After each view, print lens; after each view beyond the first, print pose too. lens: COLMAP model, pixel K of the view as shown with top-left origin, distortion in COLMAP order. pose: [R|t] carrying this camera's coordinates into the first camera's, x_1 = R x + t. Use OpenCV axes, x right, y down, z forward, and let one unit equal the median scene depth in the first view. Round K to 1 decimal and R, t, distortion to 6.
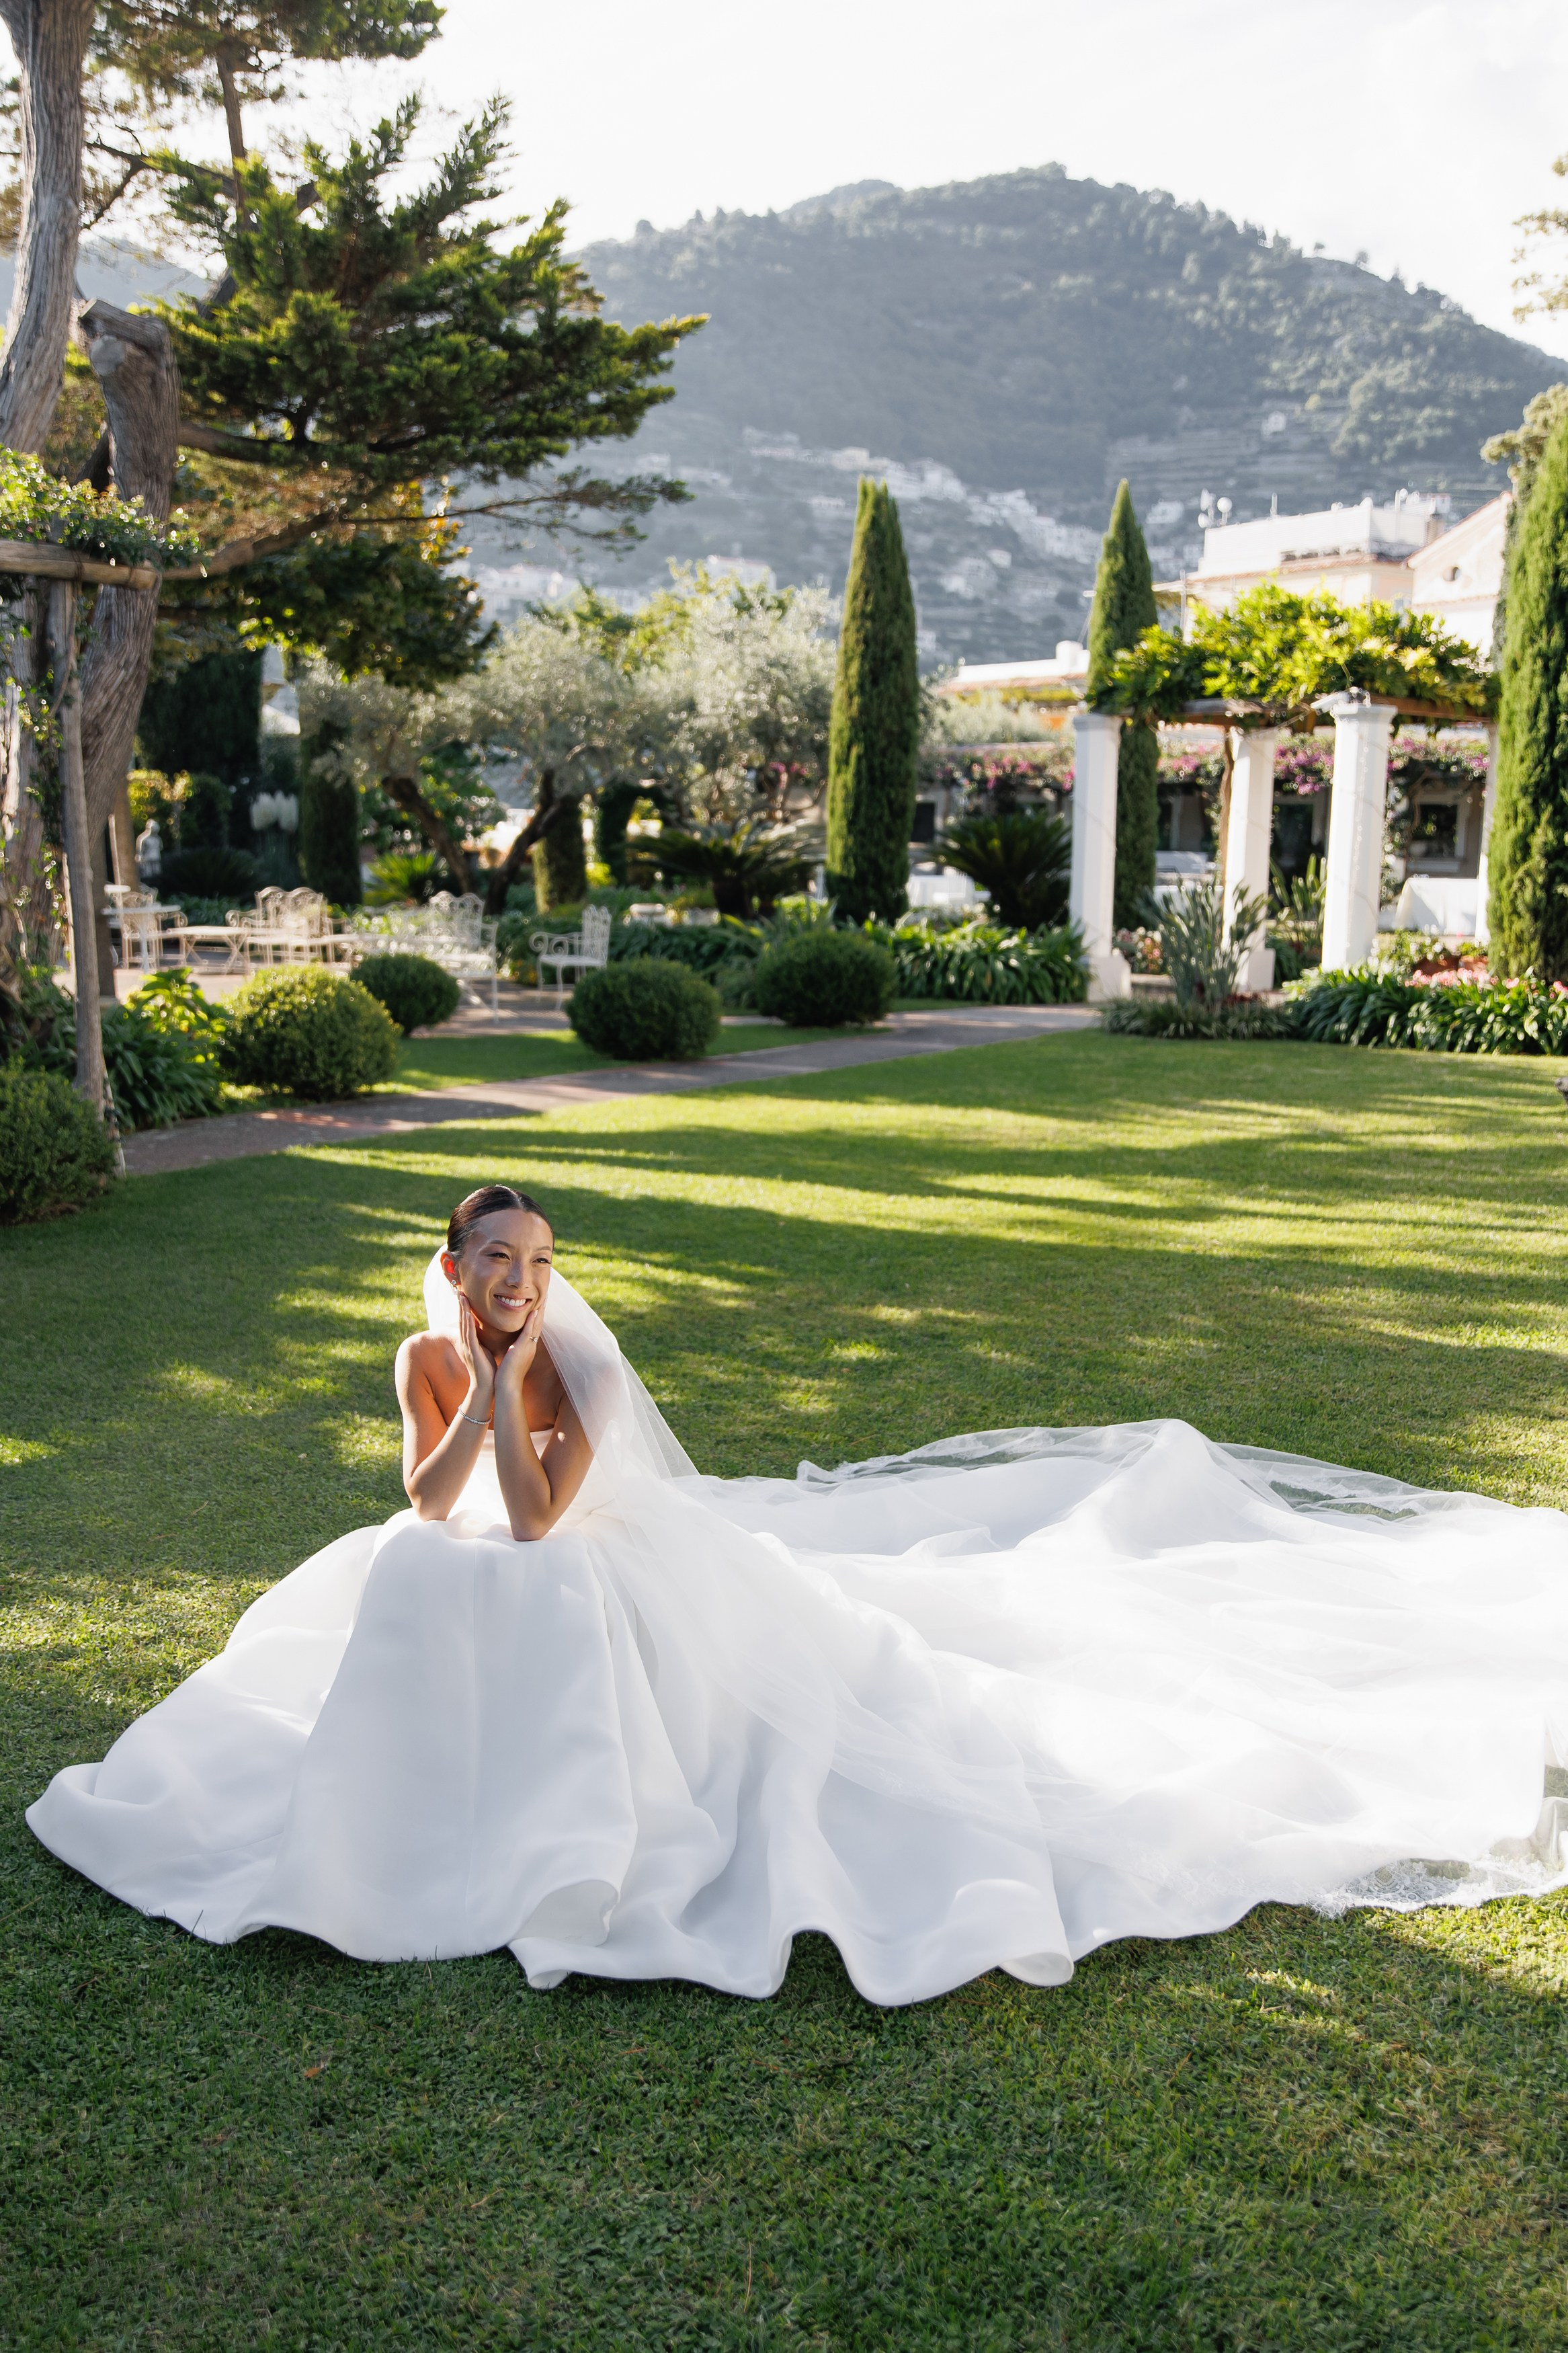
lens RADIAL K [[2205.5, 0, 784.2], [0, 2205.5, 1160.5], [0, 0, 1]] dist [-0.022092, 0.000000]
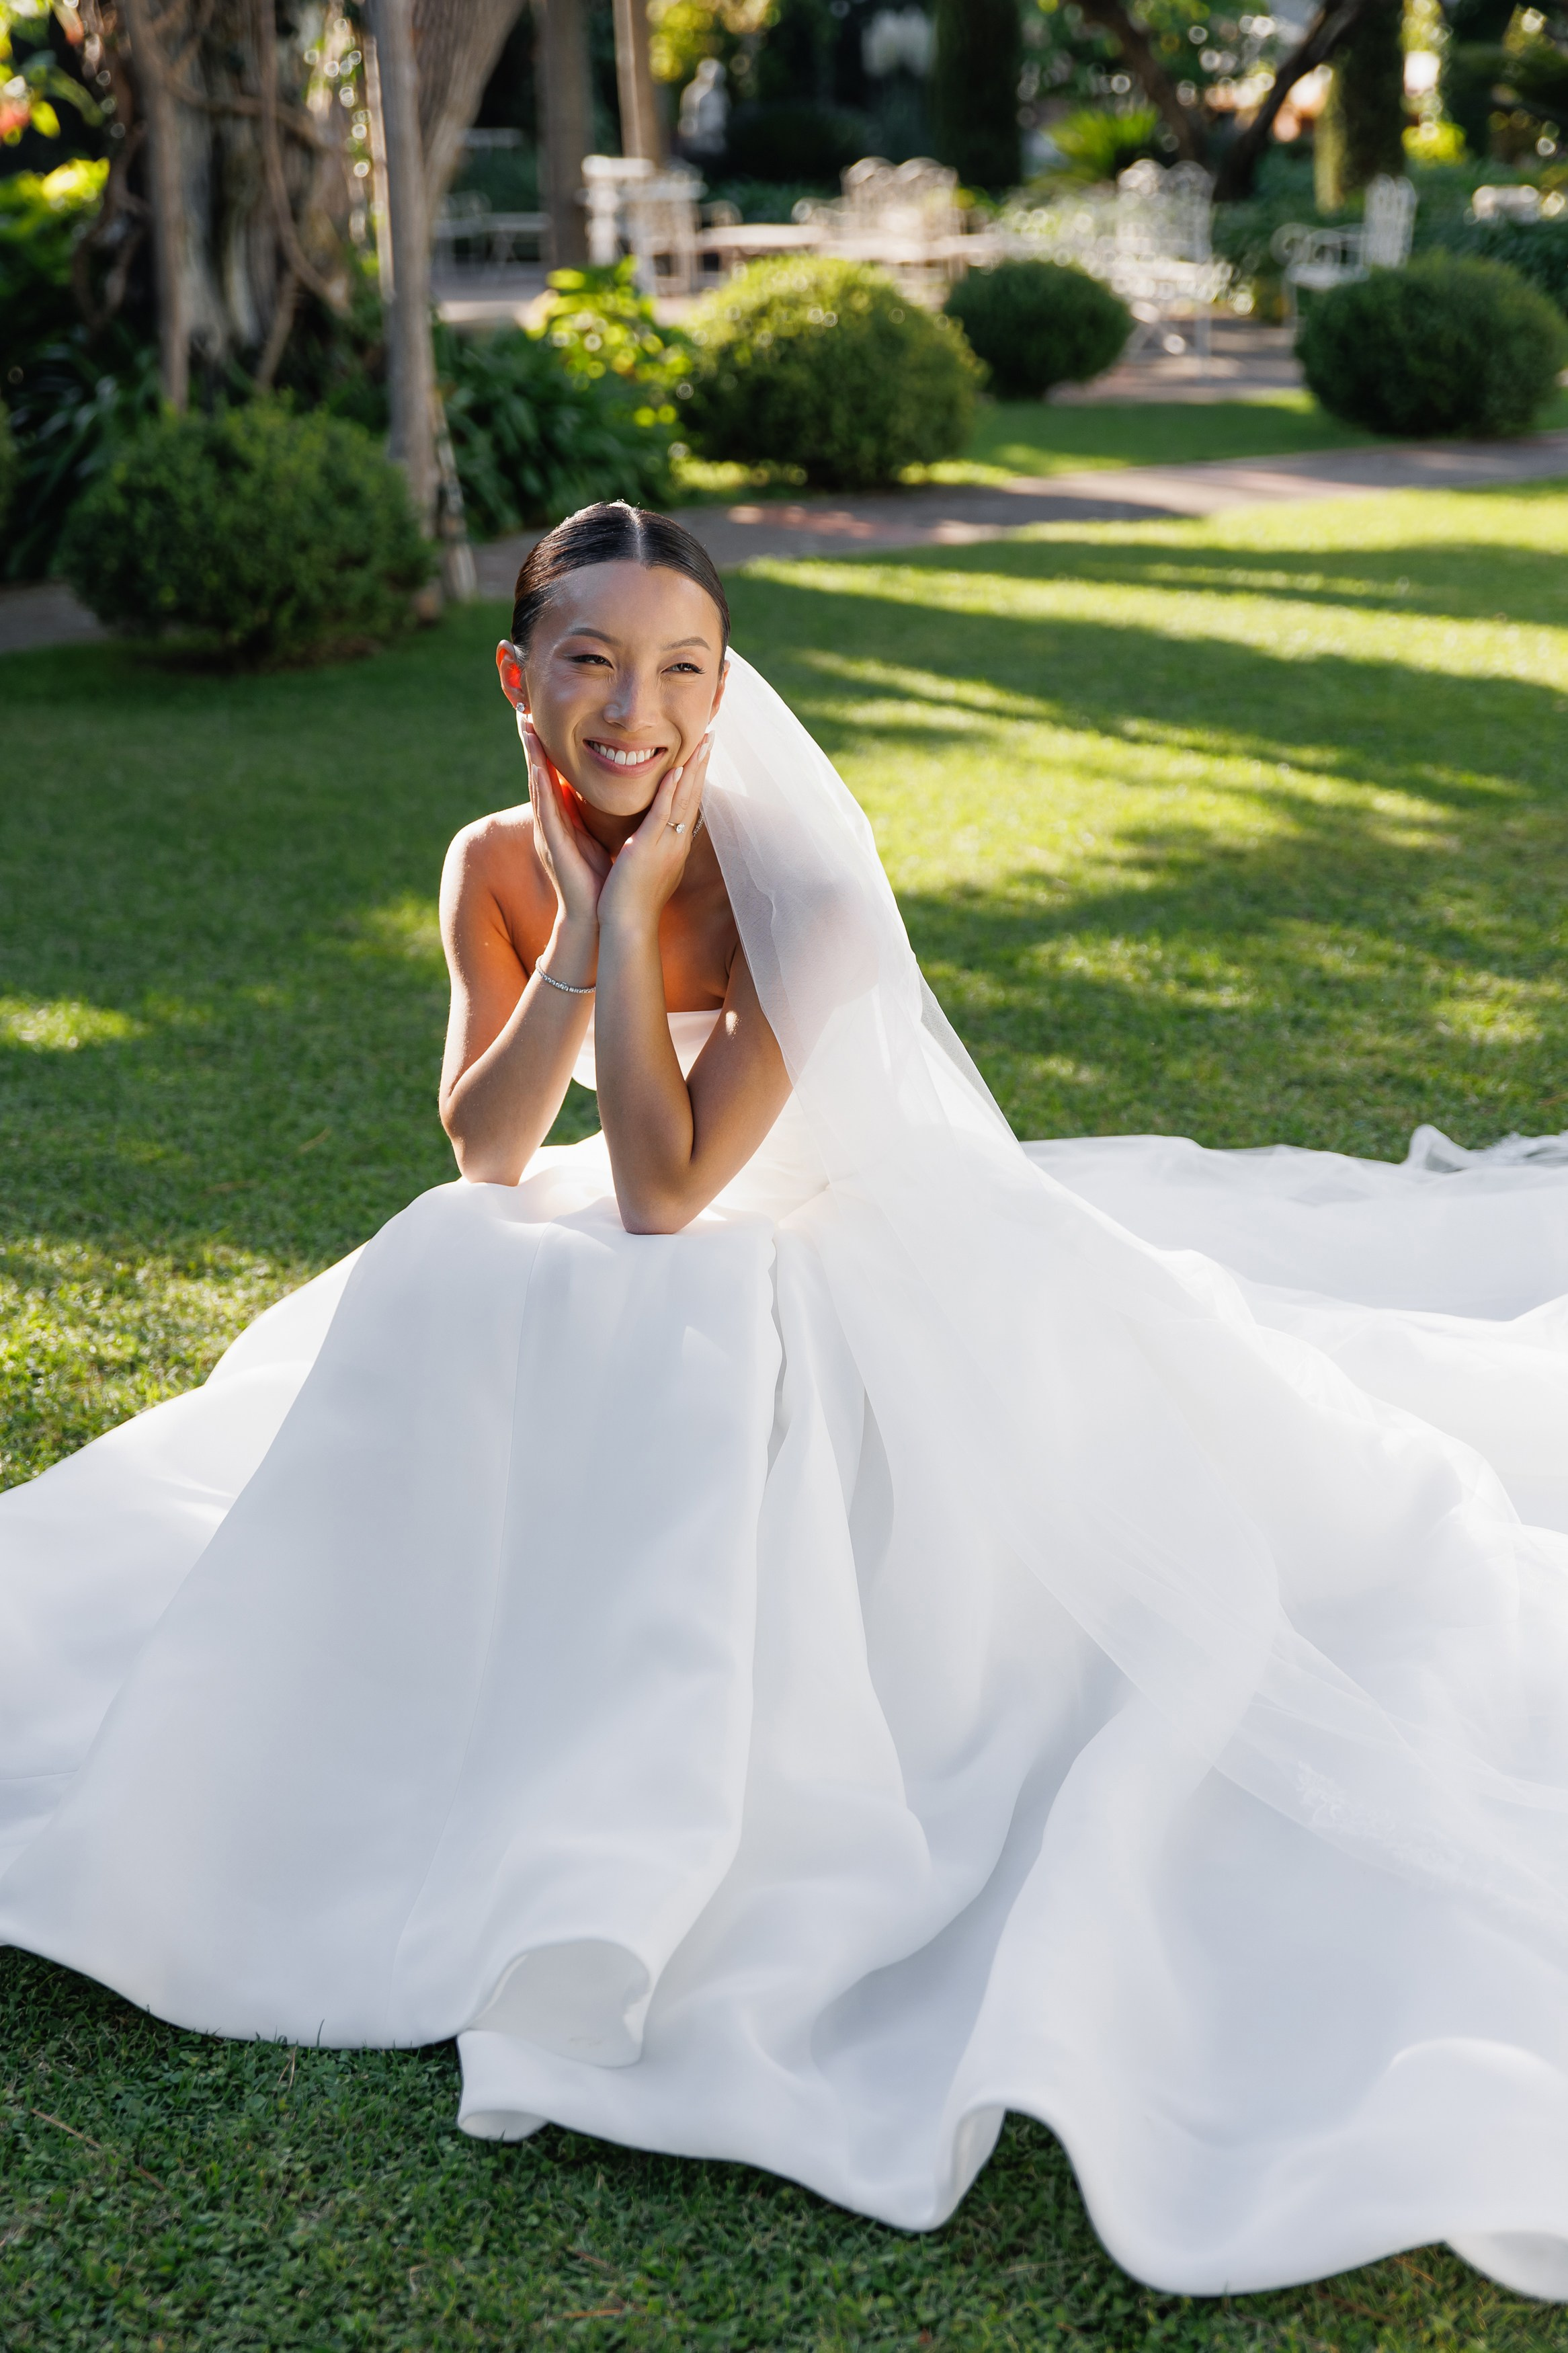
lens RADIAL K [[3434.5, 0, 763.5], [0, 3434.5, 1191.7], [0, 0, 1]] dist [-0.009126, 0.000000]
pose [[0.958320, 0.068999, -0.277239, 0.062581], [-0.025077, 0.986967, 0.158955, 0.019970], [0.284594, -0.145378, 0.947561, 0.140661]]
